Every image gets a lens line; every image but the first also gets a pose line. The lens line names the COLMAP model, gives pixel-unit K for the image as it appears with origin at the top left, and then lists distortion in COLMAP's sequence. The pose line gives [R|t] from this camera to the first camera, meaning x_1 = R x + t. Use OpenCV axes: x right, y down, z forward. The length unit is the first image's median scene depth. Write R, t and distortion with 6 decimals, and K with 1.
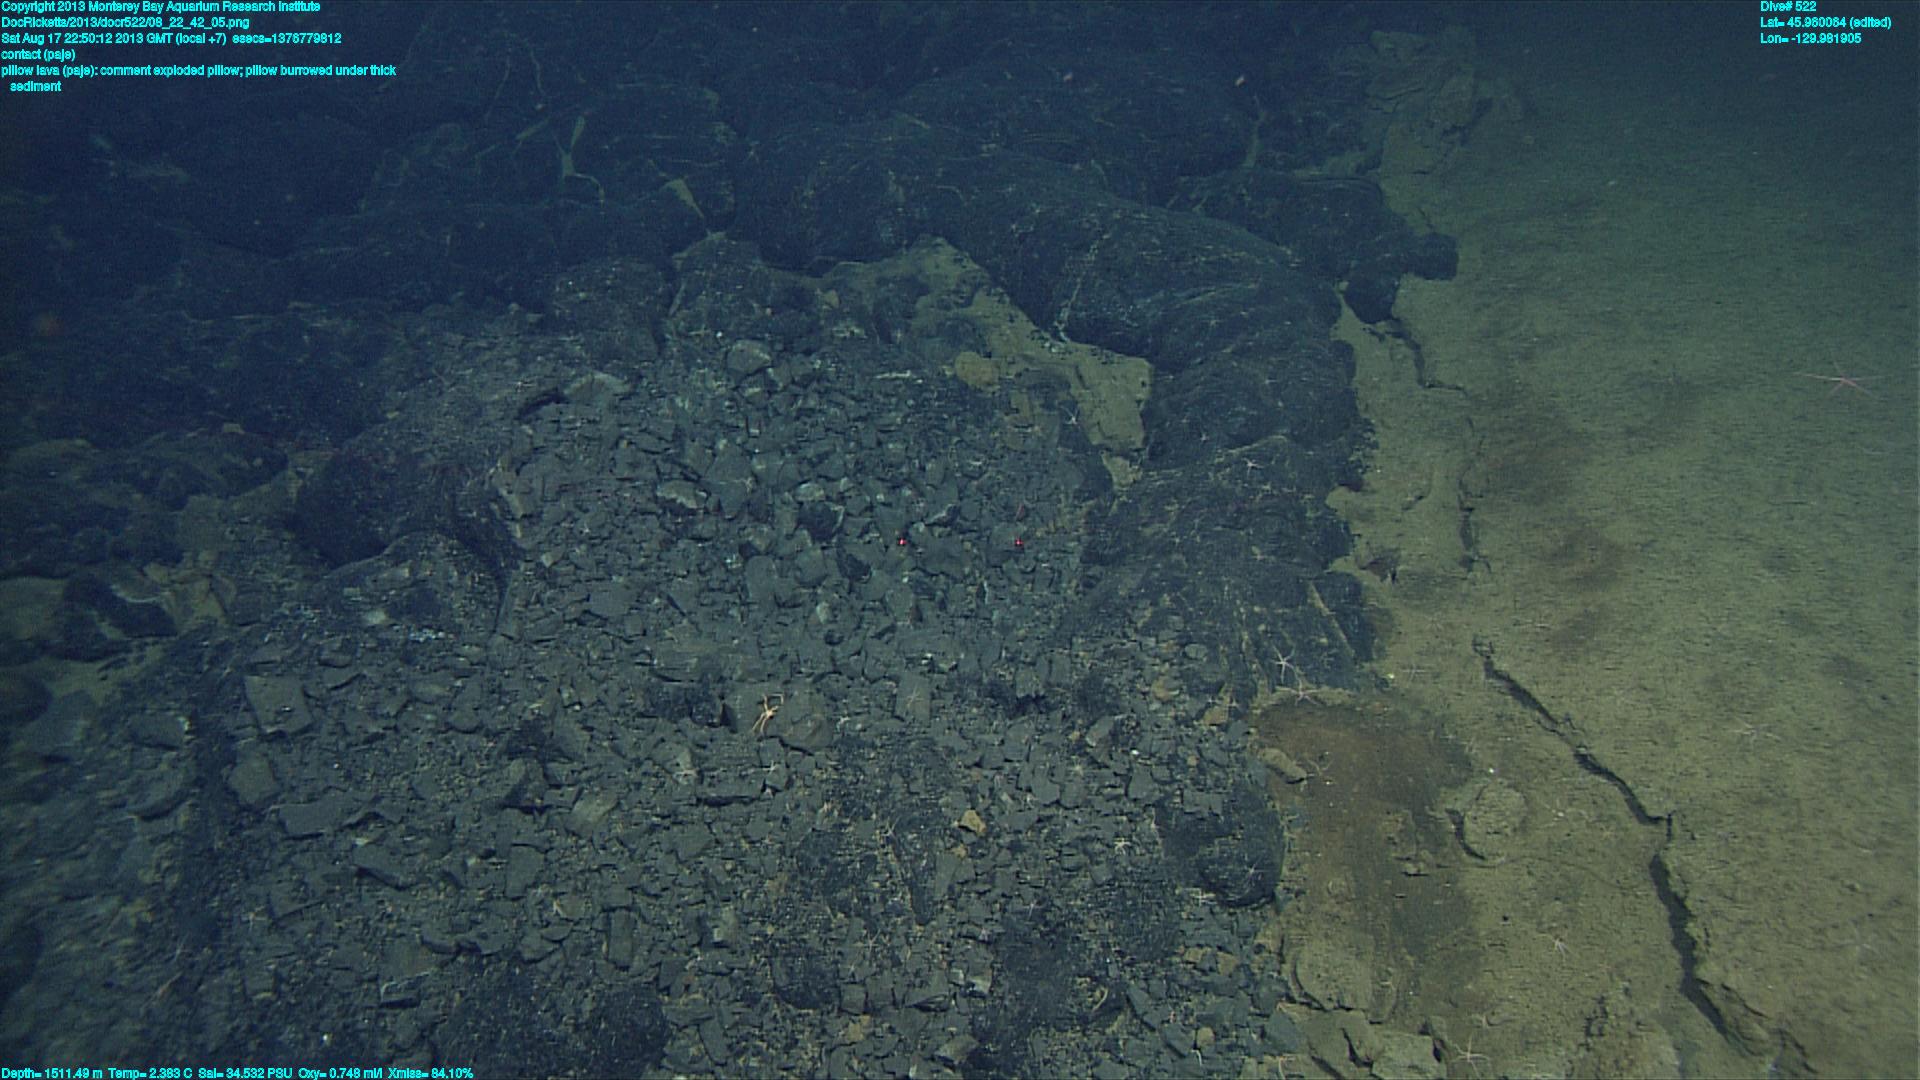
lens RADIAL K [[1193.6, 0, 983.4], [0, 1193.6, 546.7], [0, 0, 1]] dist [-0.046211, 0.131788]
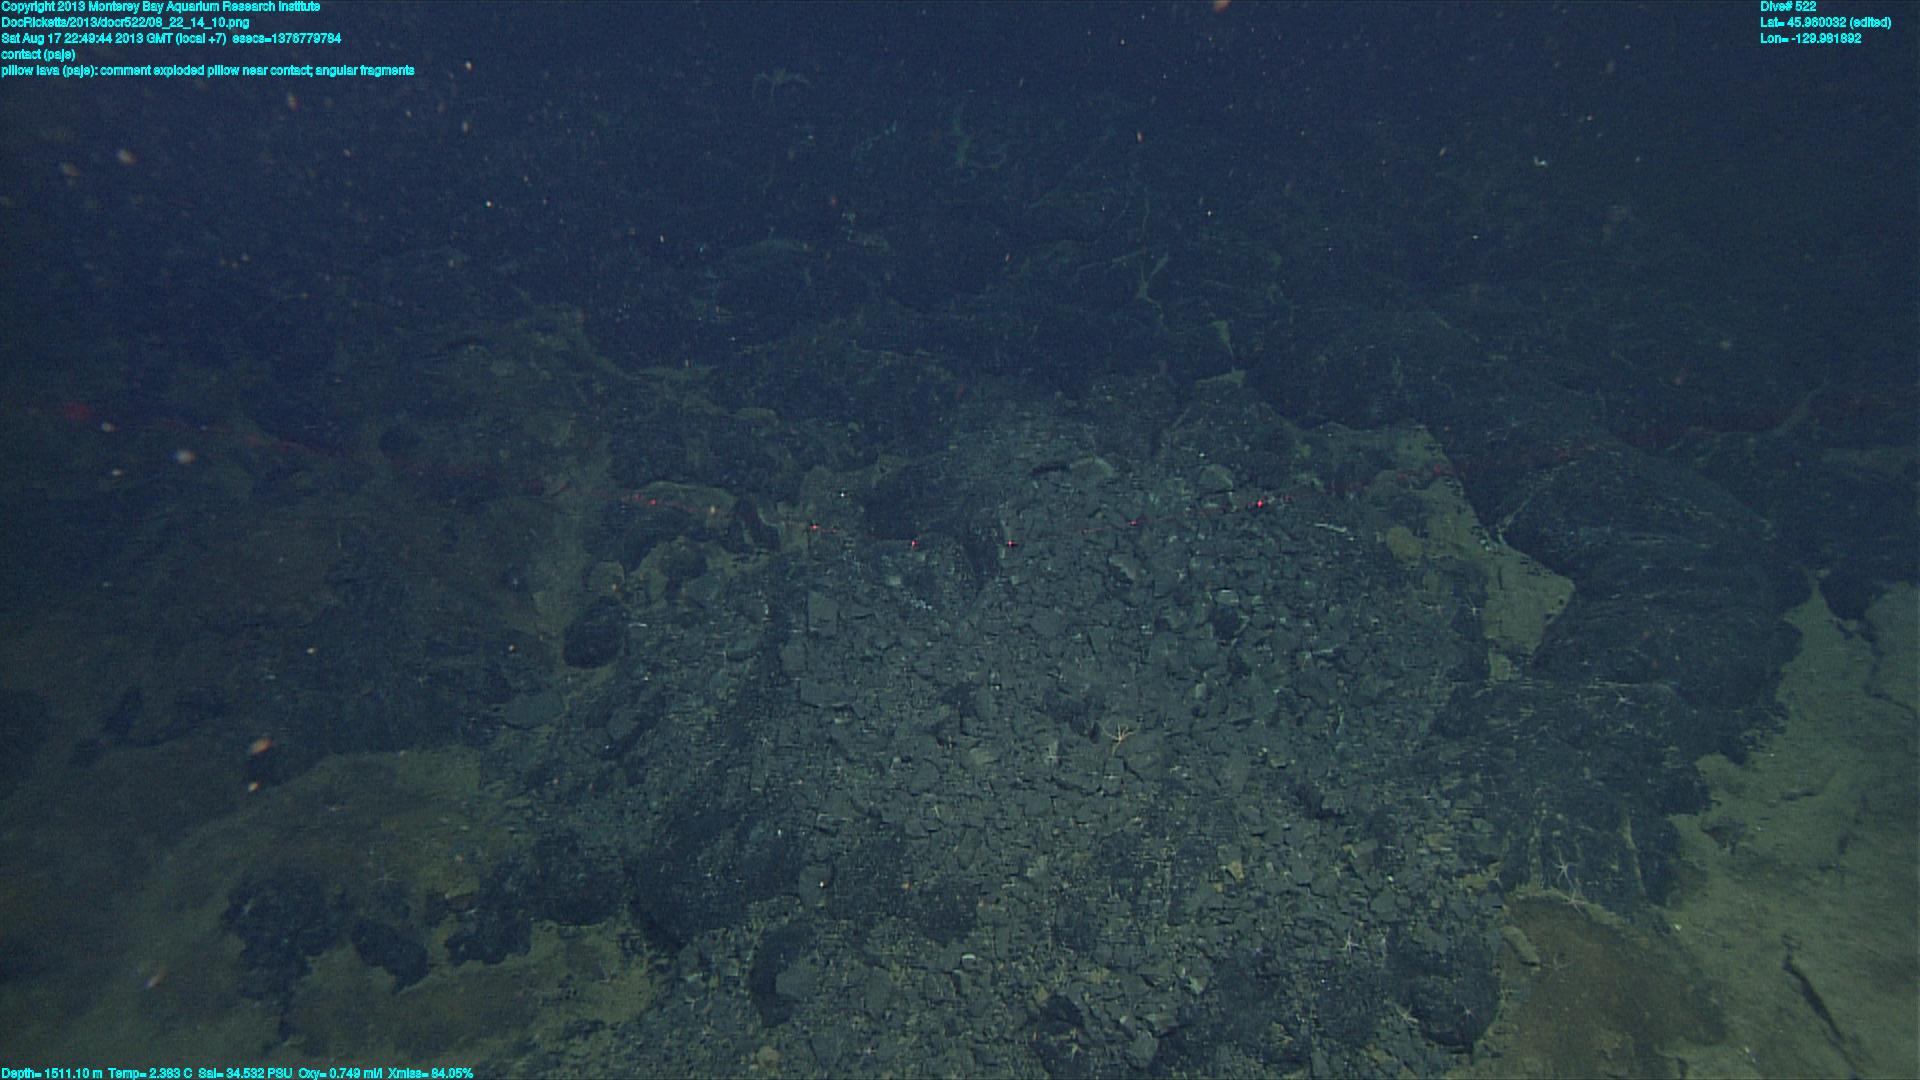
lens RADIAL K [[1193.6, 0, 983.4], [0, 1193.6, 546.7], [0, 0, 1]] dist [-0.046211, 0.131788]
pose [[0.868991, 0.296068, -0.396482, 0.122151], [-0.330414, 0.943634, -0.019540, 0.013280], [0.368349, 0.147983, 0.917834, -0.250451]]
